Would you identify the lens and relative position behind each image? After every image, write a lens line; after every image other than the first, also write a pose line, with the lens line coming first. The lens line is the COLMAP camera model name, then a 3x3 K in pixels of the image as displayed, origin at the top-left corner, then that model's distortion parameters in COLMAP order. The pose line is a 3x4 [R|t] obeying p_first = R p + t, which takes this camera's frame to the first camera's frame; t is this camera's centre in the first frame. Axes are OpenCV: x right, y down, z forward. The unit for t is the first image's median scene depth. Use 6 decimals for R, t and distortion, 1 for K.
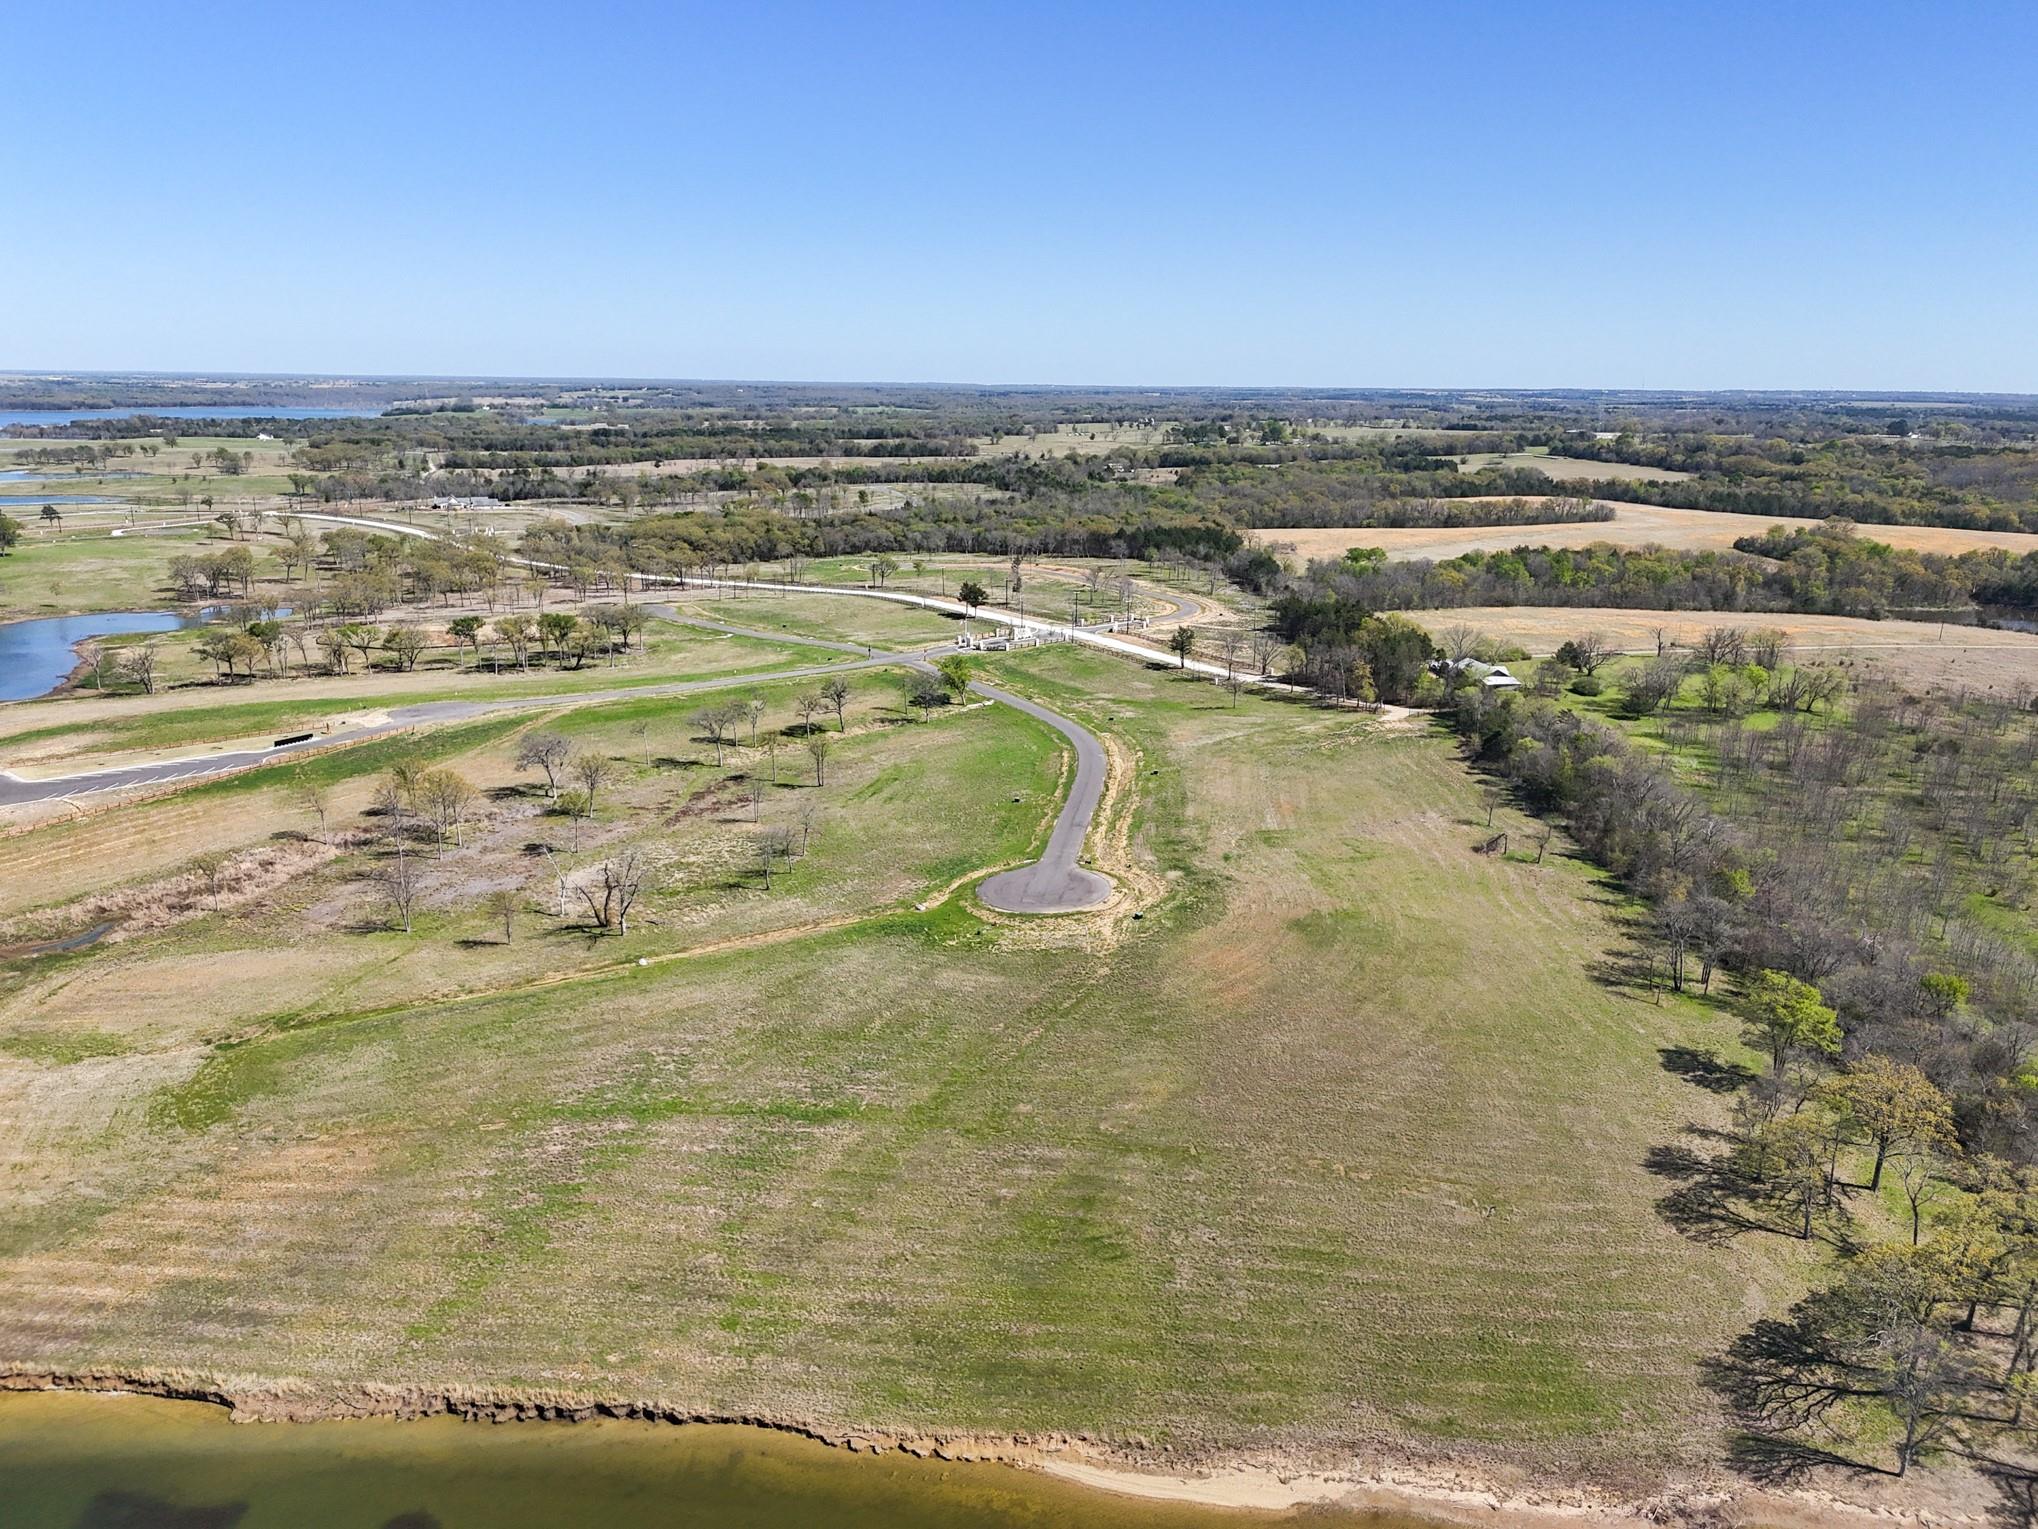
lens RADIAL K [[1497.7, 0, 1021.7], [0, 1497.7, 772.1], [0, 0, 1]] dist [0.064332, -0.063072]
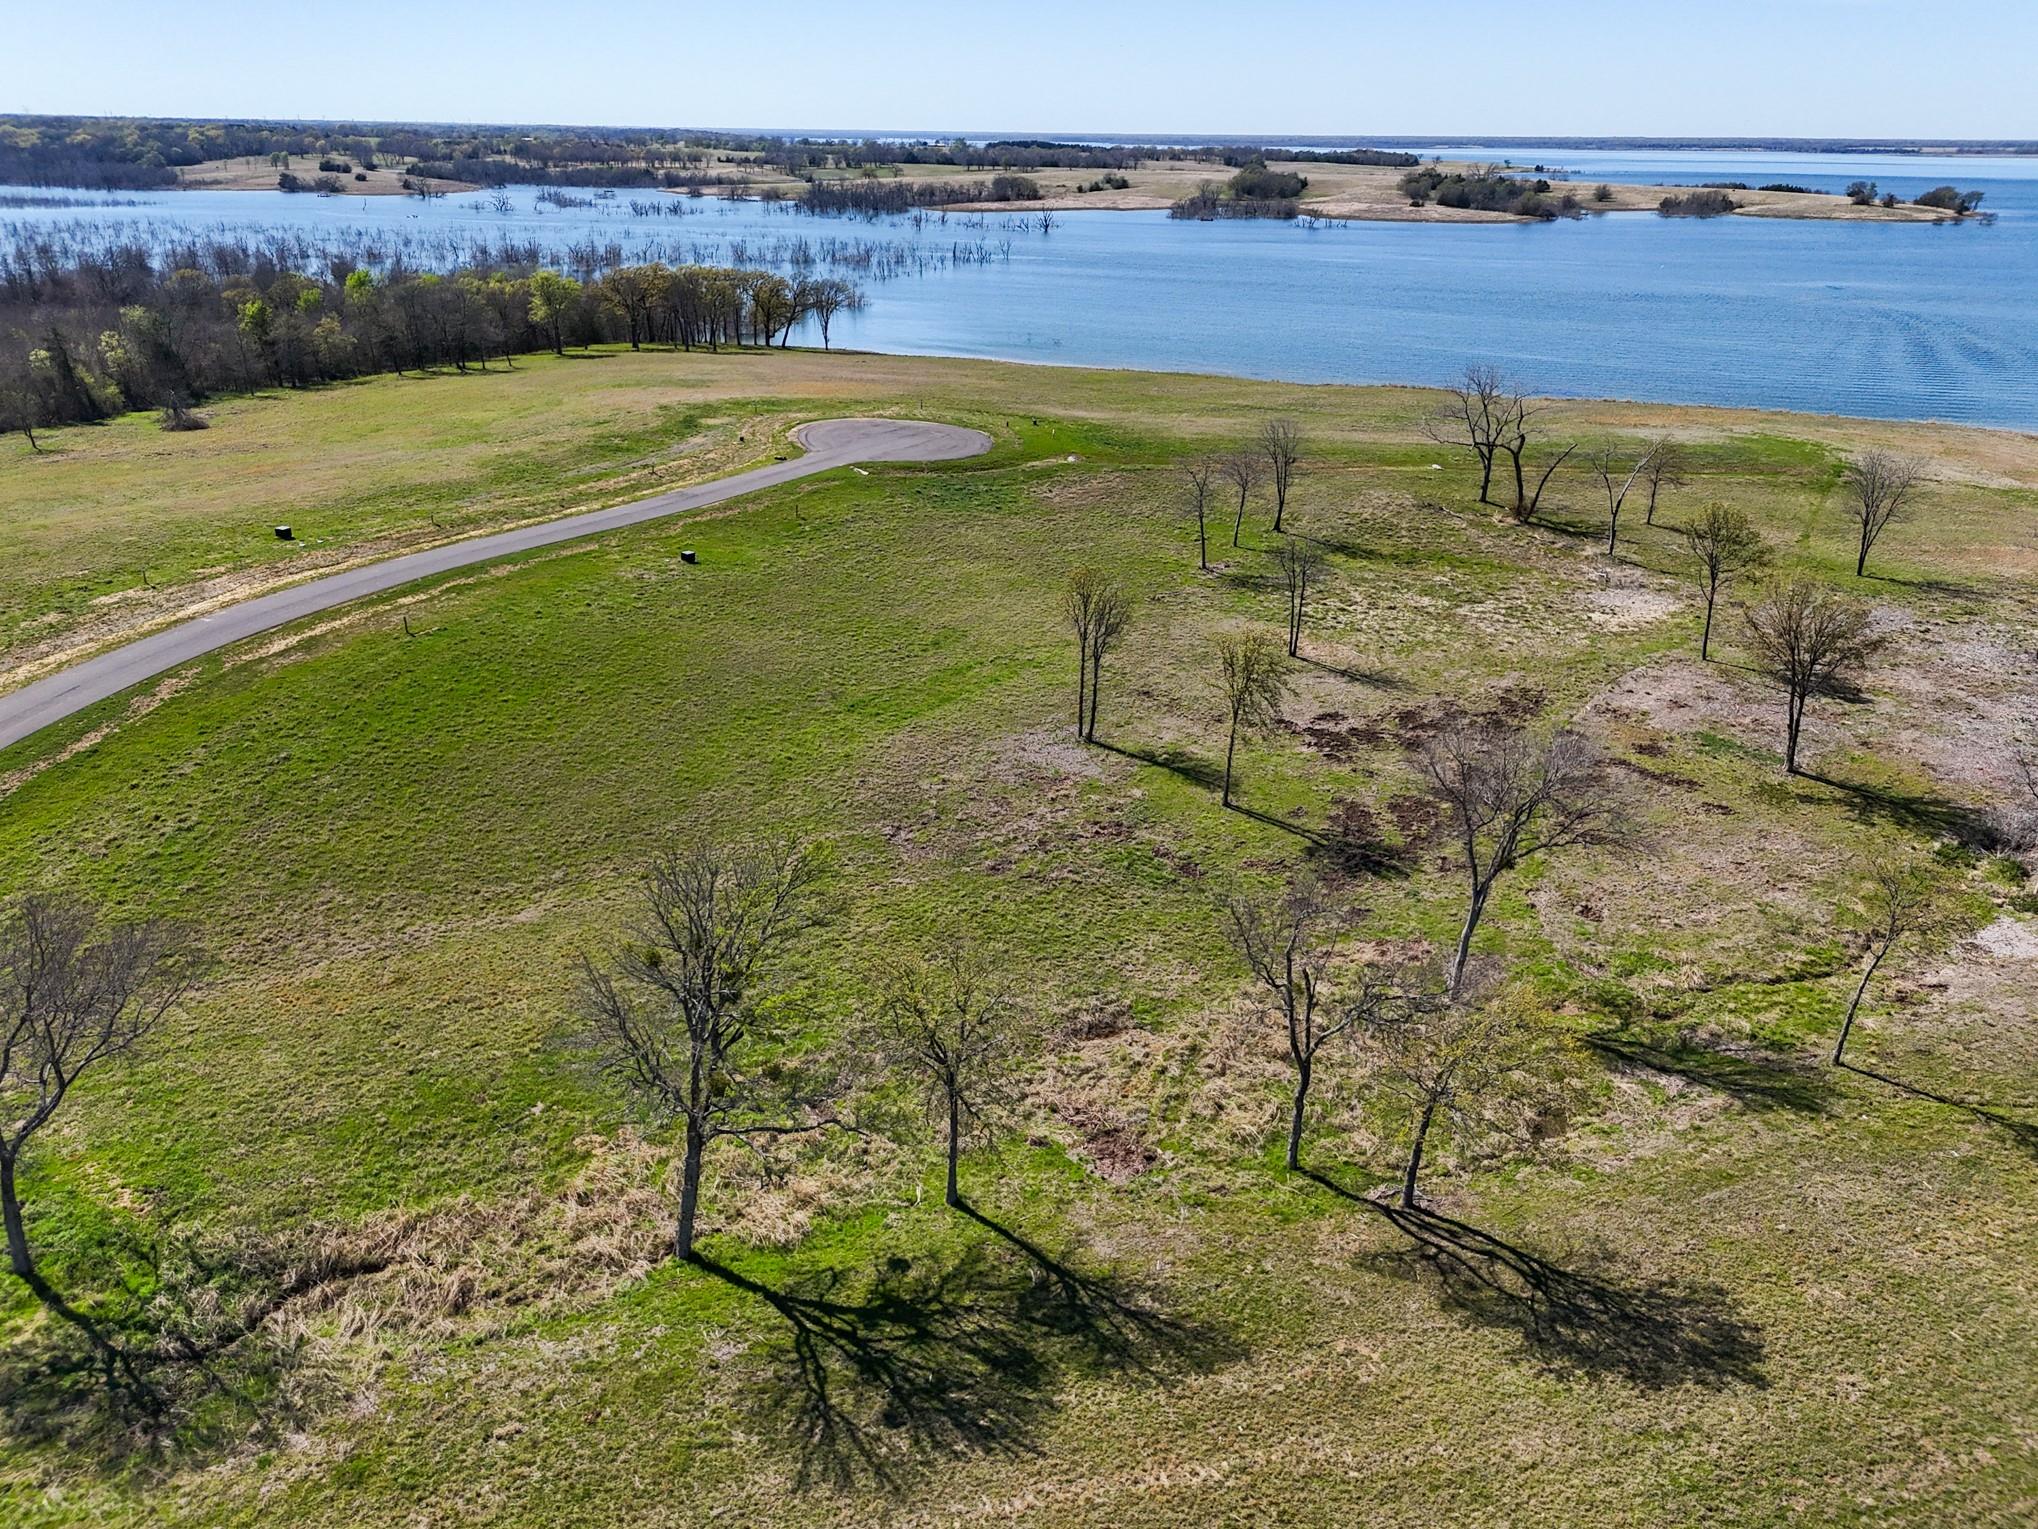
lens RADIAL K [[1497.7, 0, 1020.0], [0, 1497.7, 759.5], [0, 0, 1]] dist [0.064332, -0.063072]
pose [[-0.941566, -0.150084, 0.301544, -0.212149], [0.063025, 0.800929, 0.595433, -0.169822], [-0.330880, 0.579645, -0.744668, 1.219145]]
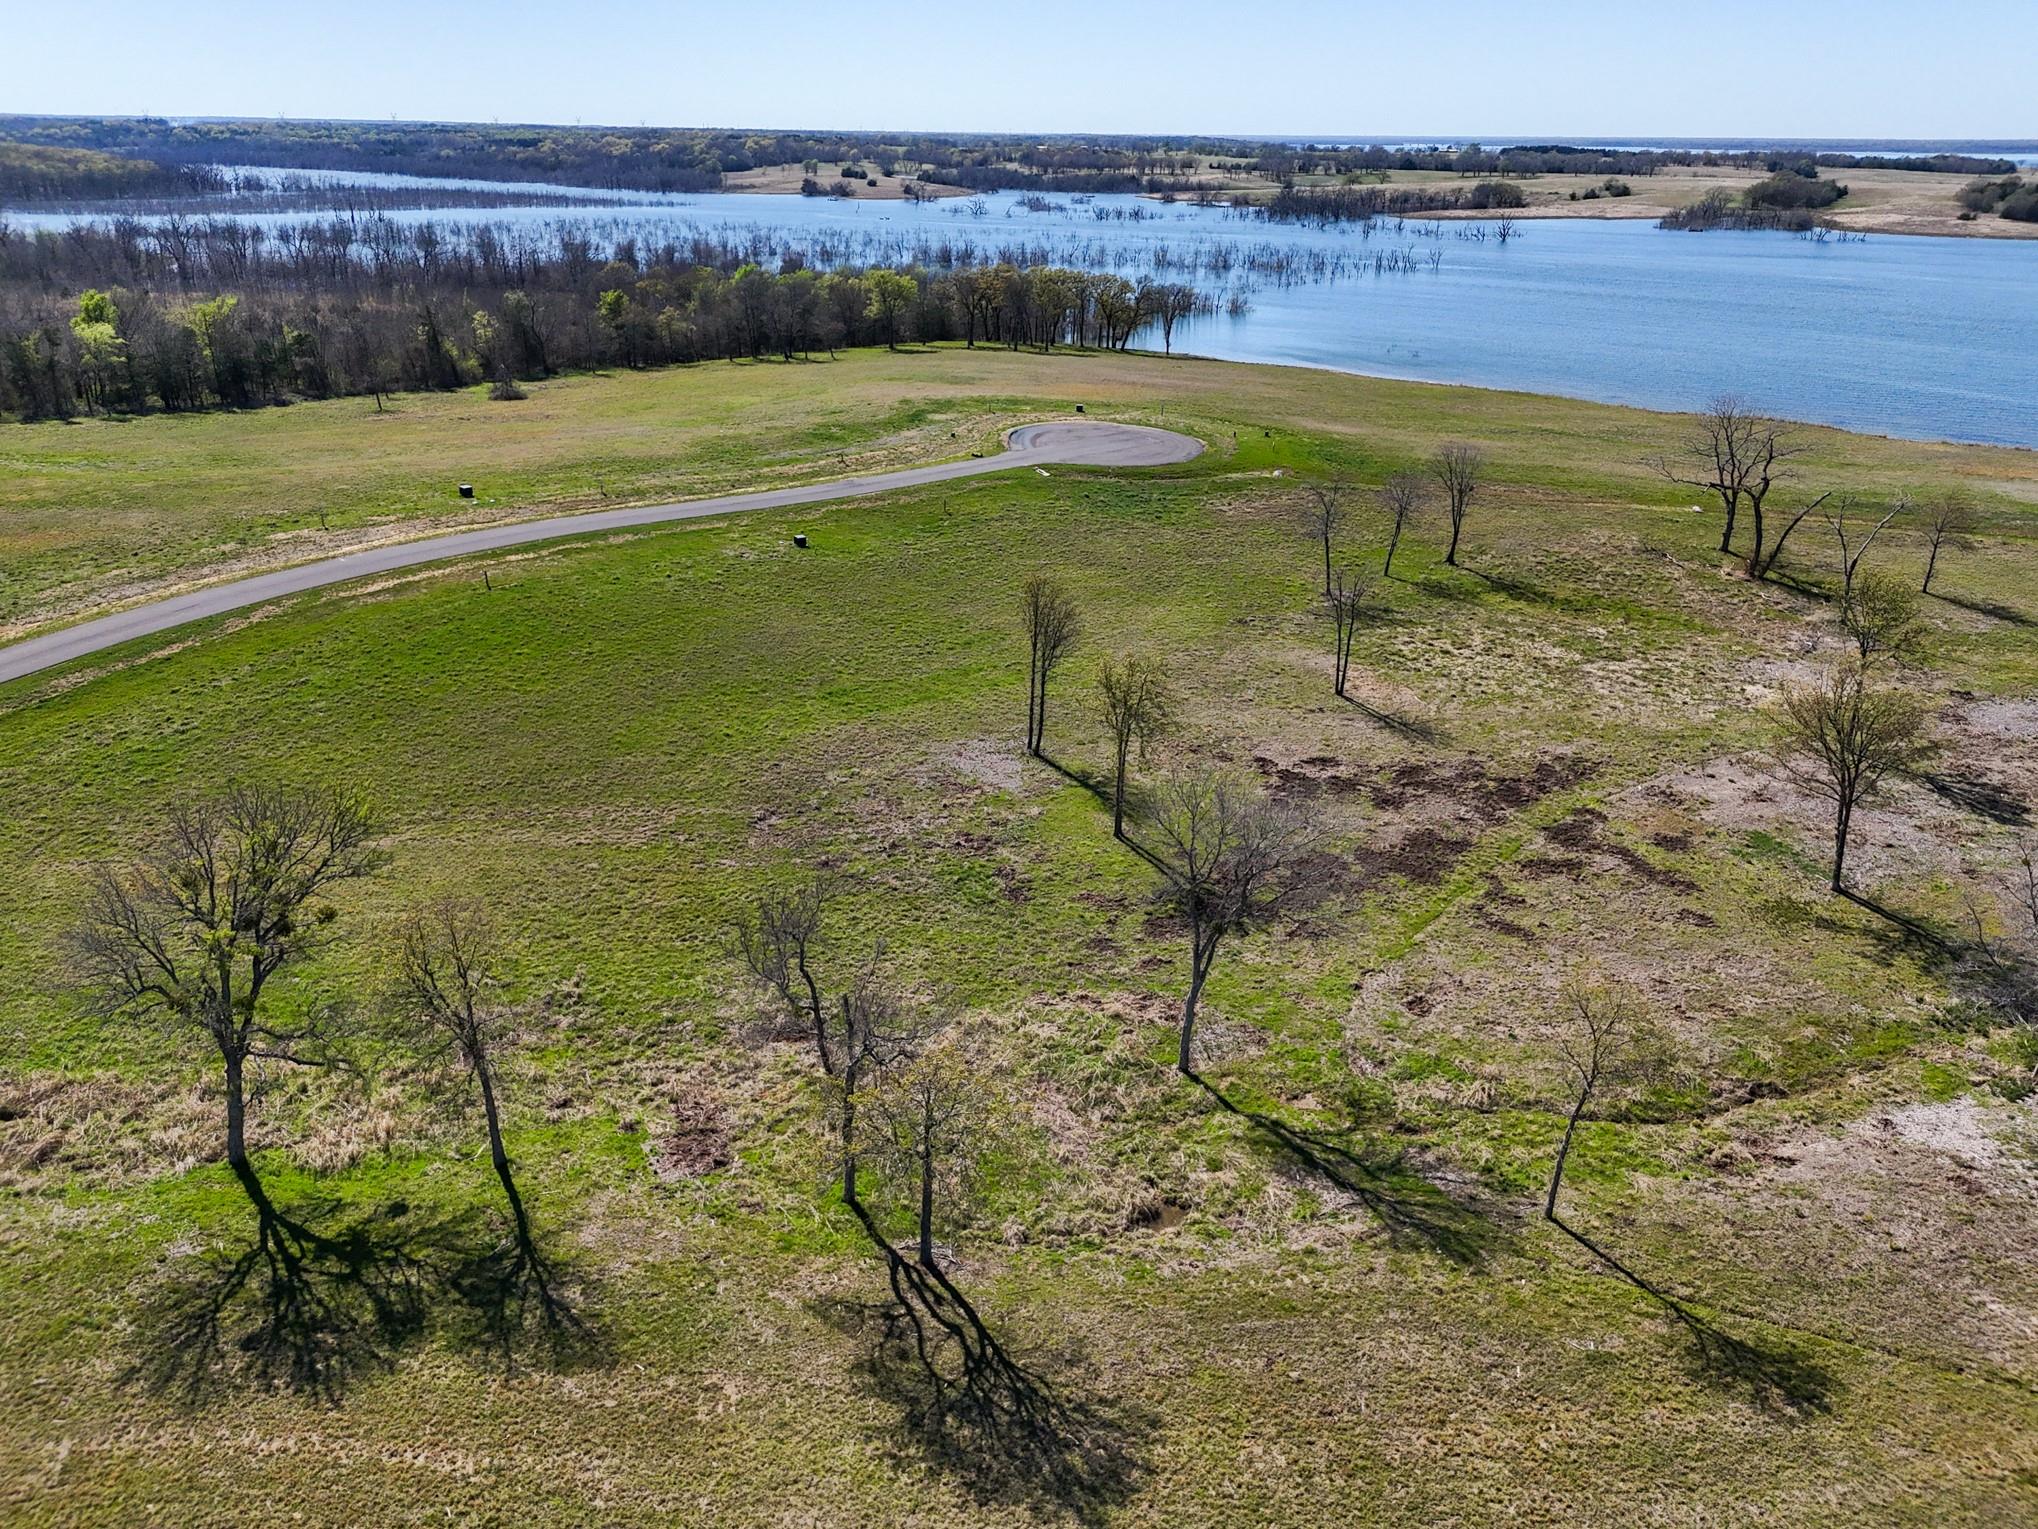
lens RADIAL K [[1497.7, 0, 1022.2], [0, 1497.7, 756.5], [0, 0, 1]] dist [0.064332, -0.063072]
pose [[-0.788526, -0.254191, 0.560012, -0.297553], [0.135580, 0.816335, 0.561441, -0.157778], [-0.599870, 0.518637, -0.609238, 1.168755]]
